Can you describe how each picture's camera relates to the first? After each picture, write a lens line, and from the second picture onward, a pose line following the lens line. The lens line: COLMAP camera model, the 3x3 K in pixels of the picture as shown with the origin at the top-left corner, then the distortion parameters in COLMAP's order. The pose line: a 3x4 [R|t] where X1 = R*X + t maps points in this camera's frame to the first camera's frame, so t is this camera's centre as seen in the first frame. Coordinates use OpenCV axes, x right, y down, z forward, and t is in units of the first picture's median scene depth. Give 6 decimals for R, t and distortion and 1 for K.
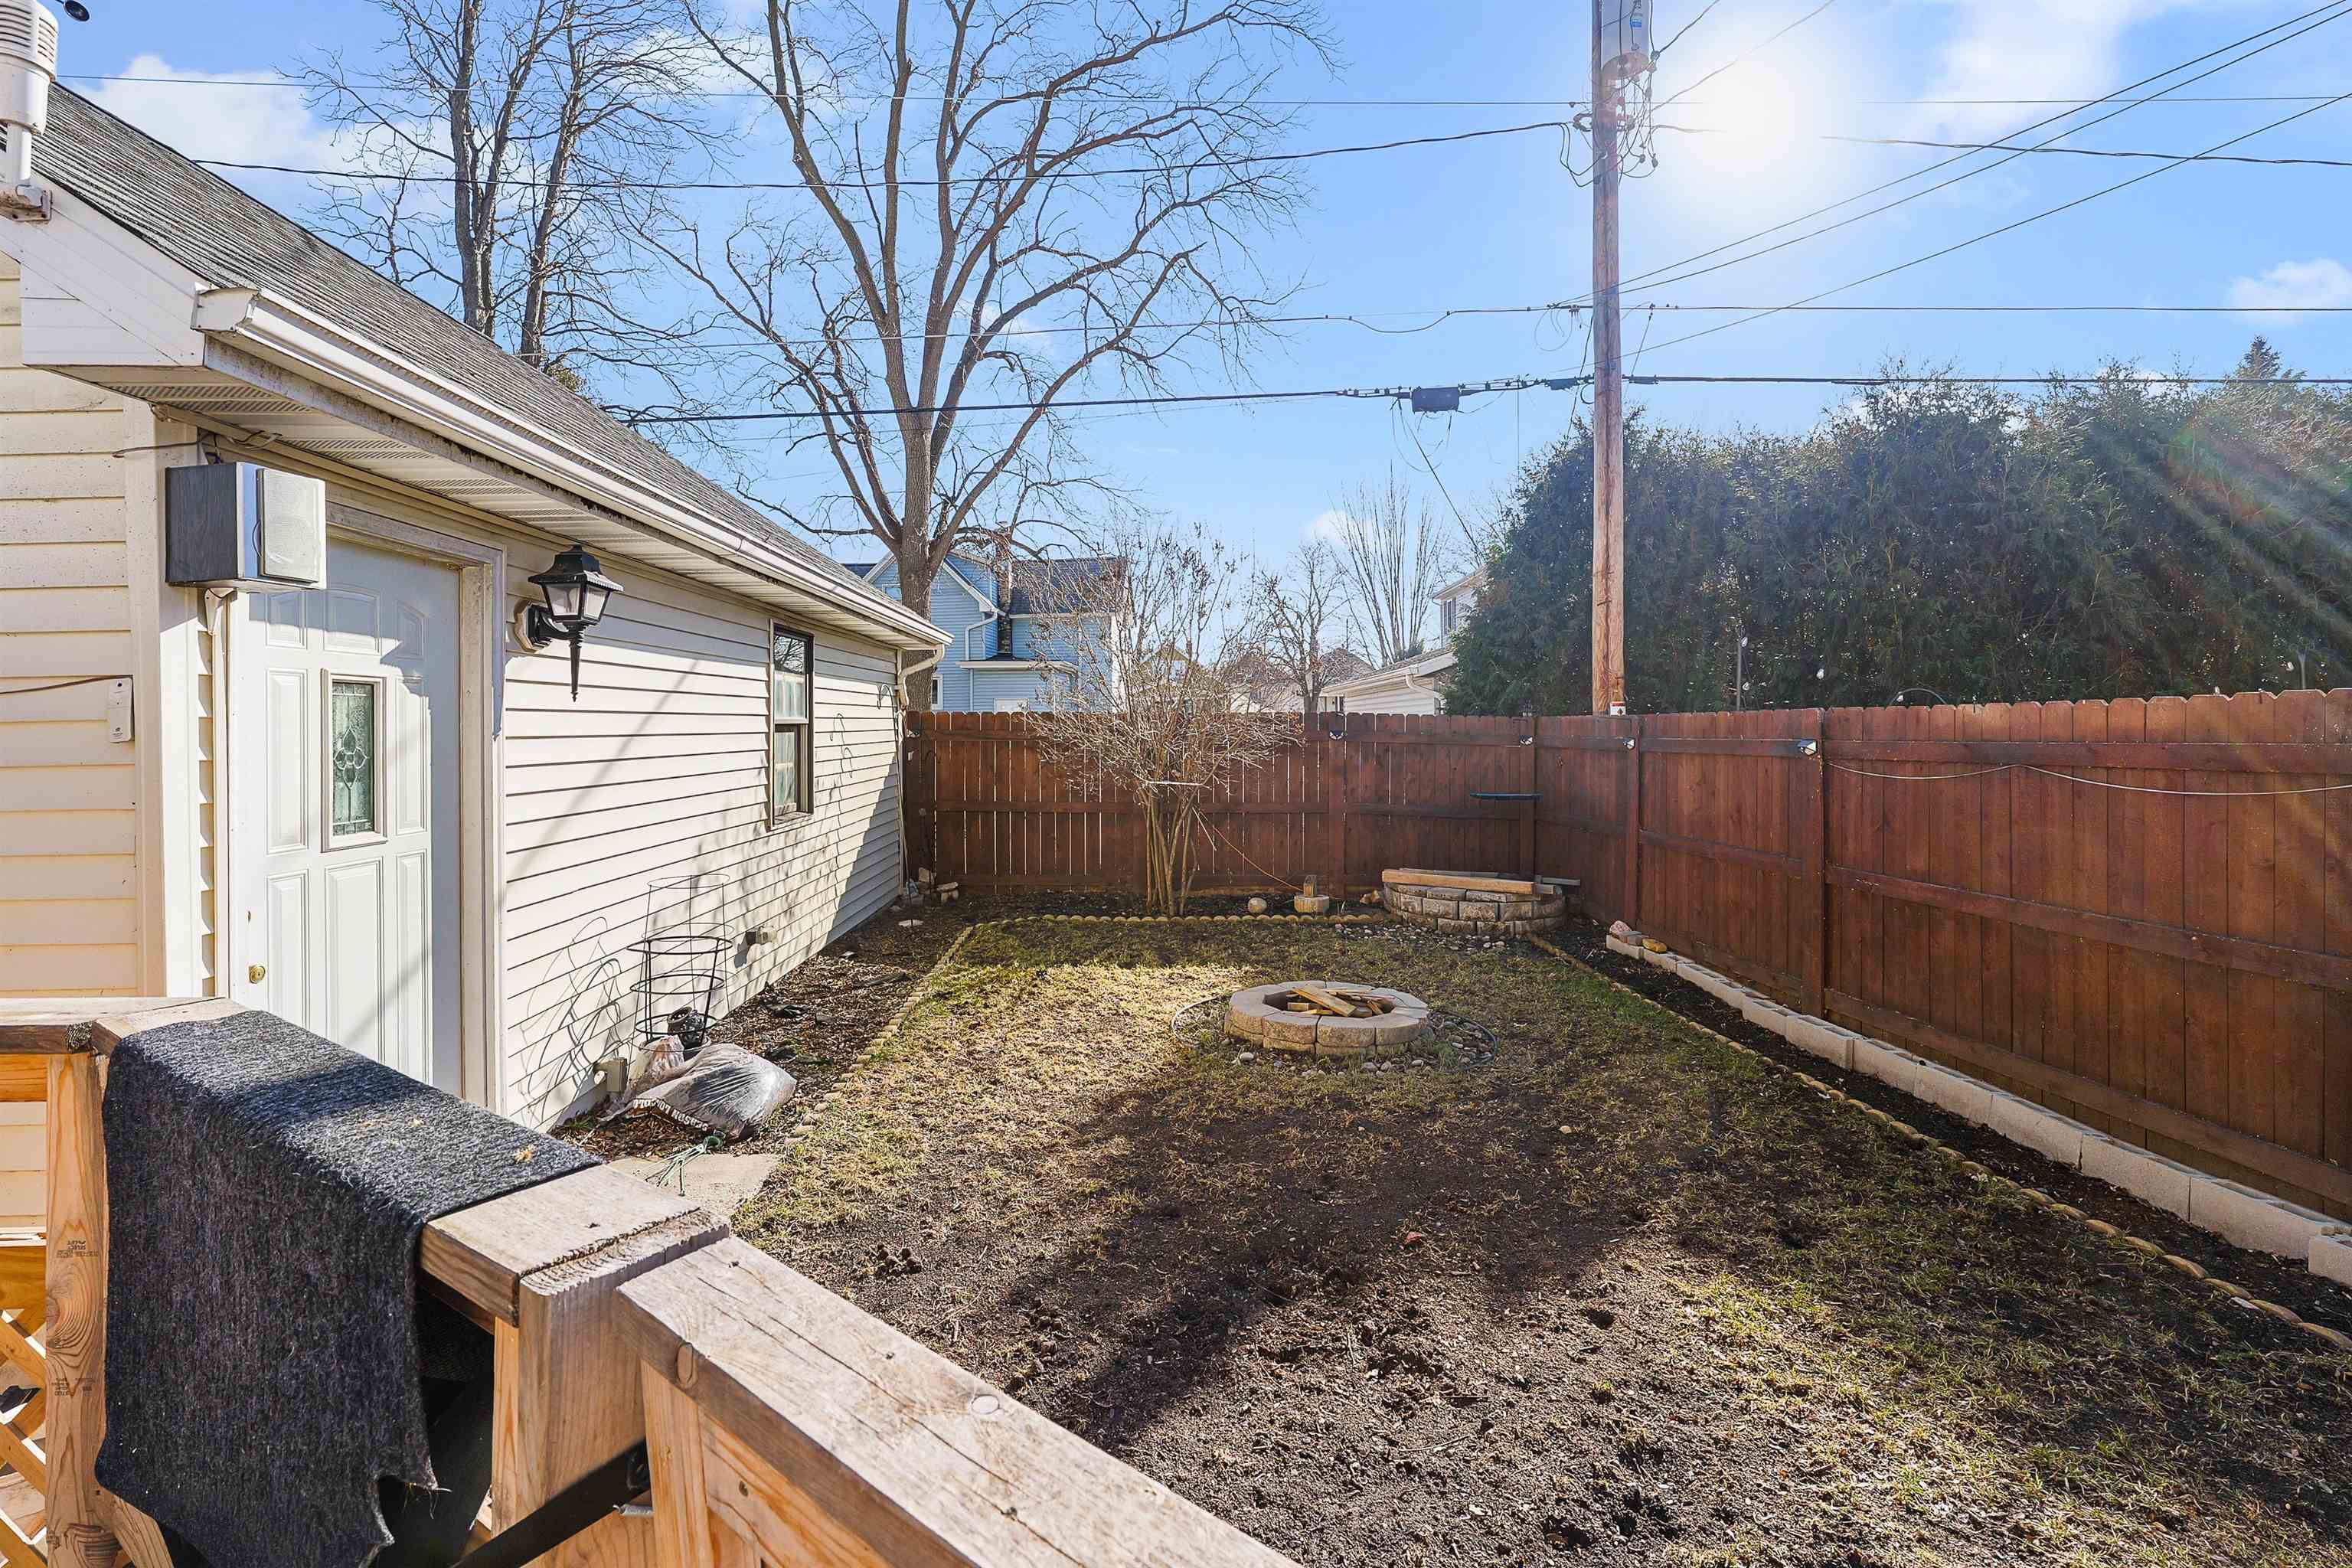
lens RADIAL K [[973.8, 0, 1178.7], [0, 973.8, 719.1], [0, 0, 1]] dist [-0.014954, -0.000081]
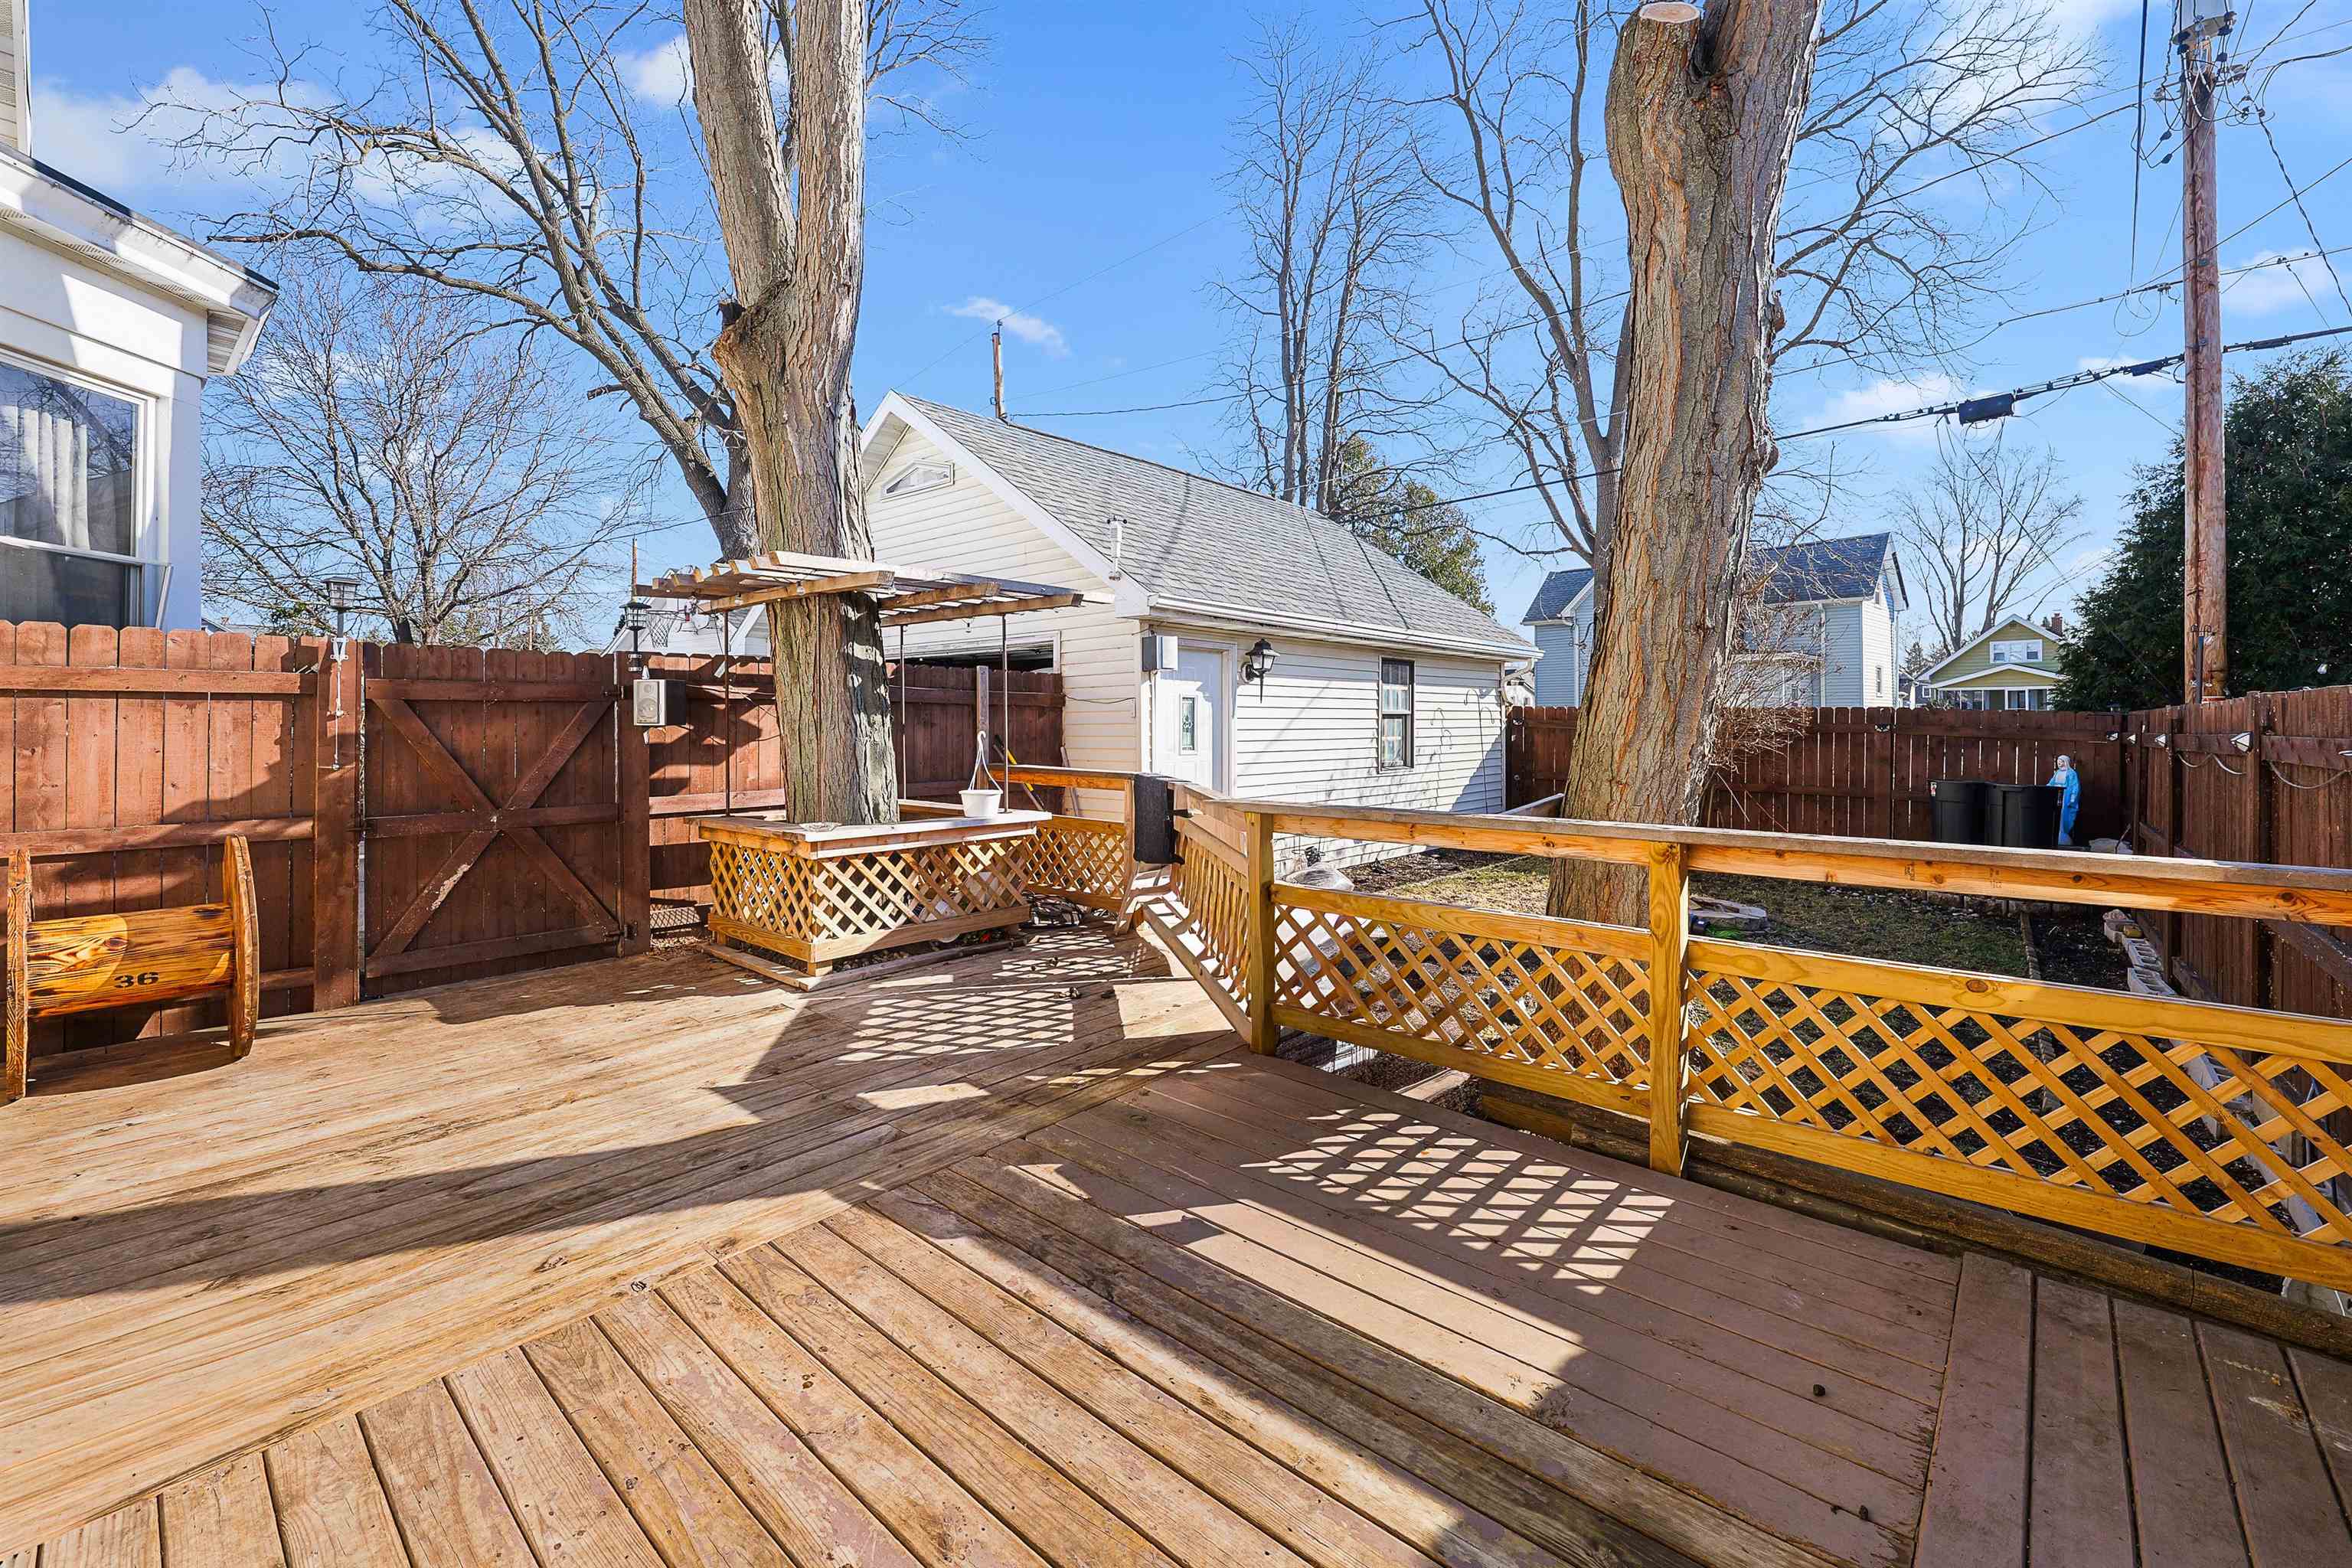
lens RADIAL K [[973.8, 0, 1178.7], [0, 973.8, 719.1], [0, 0, 1]] dist [-0.014954, -0.000081]
pose [[0.715855, 0.009807, -0.698180, 0.379072], [-0.004726, 0.999947, 0.009200, -0.000134], [0.698233, -0.003286, 0.715863, -0.362149]]
